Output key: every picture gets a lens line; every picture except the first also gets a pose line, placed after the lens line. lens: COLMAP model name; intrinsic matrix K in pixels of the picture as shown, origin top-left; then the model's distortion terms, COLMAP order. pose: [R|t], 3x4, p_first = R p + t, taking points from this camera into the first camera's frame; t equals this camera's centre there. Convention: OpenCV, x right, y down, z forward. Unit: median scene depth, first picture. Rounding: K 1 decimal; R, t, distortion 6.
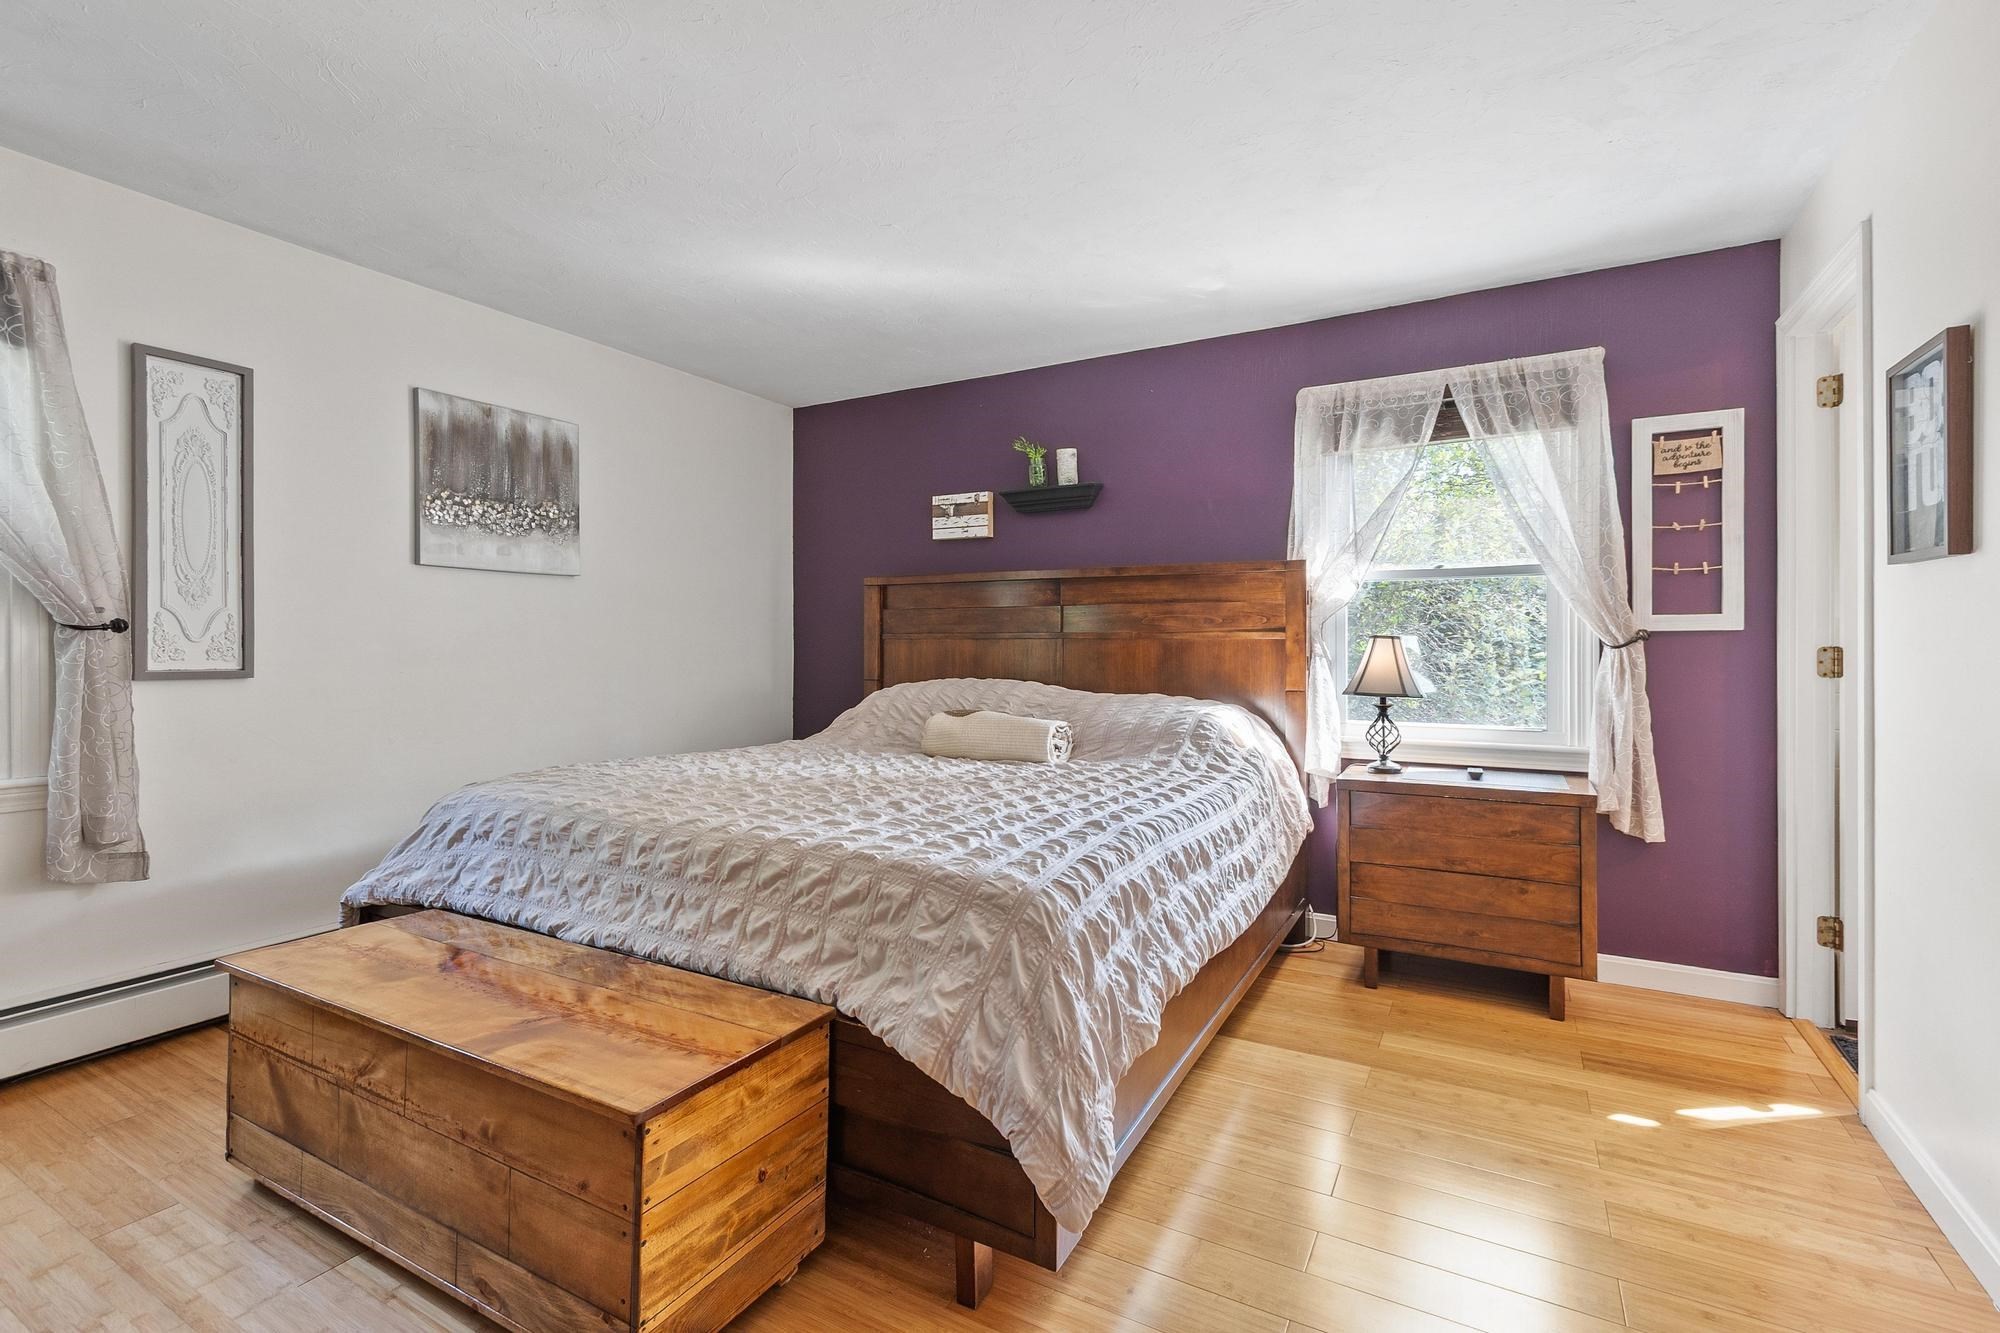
lens RADIAL K [[881.5, 0, 990.4], [0, 881.5, 653.6], [0, 0, 1]] dist [-0.003083, -0.000013]
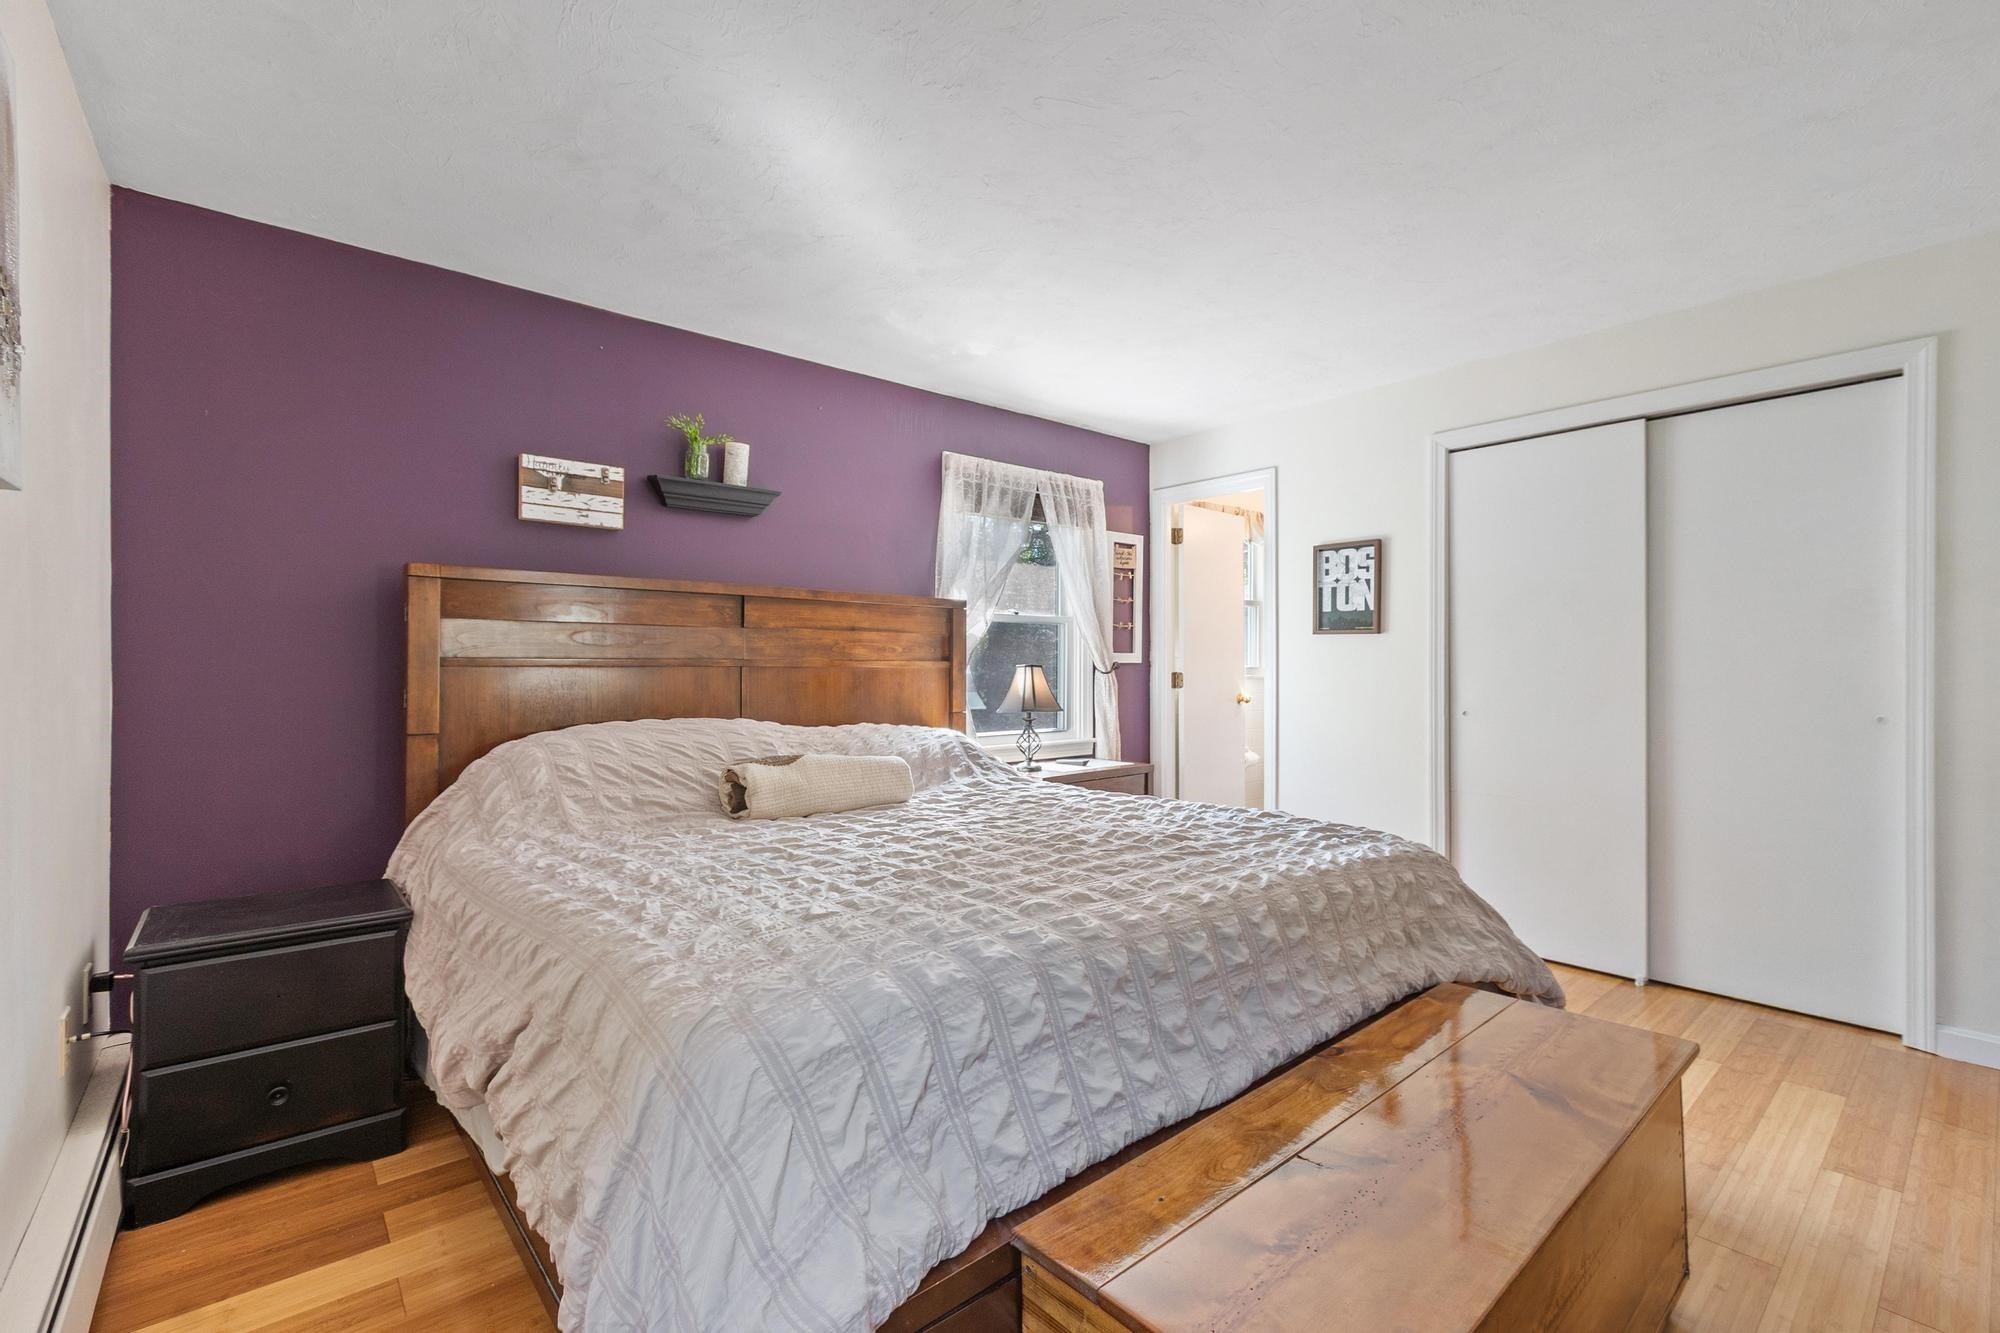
lens RADIAL K [[881.5, 0, 981.9], [0, 881.5, 666.0], [0, 0, 1]] dist [-0.003083, -0.000013]
pose [[0.348564, 0.001727, 0.937283, -0.710381], [0.011926, 0.999909, -0.006278, -0.010650], [-0.937209, 0.013366, 0.348512, 0.549322]]
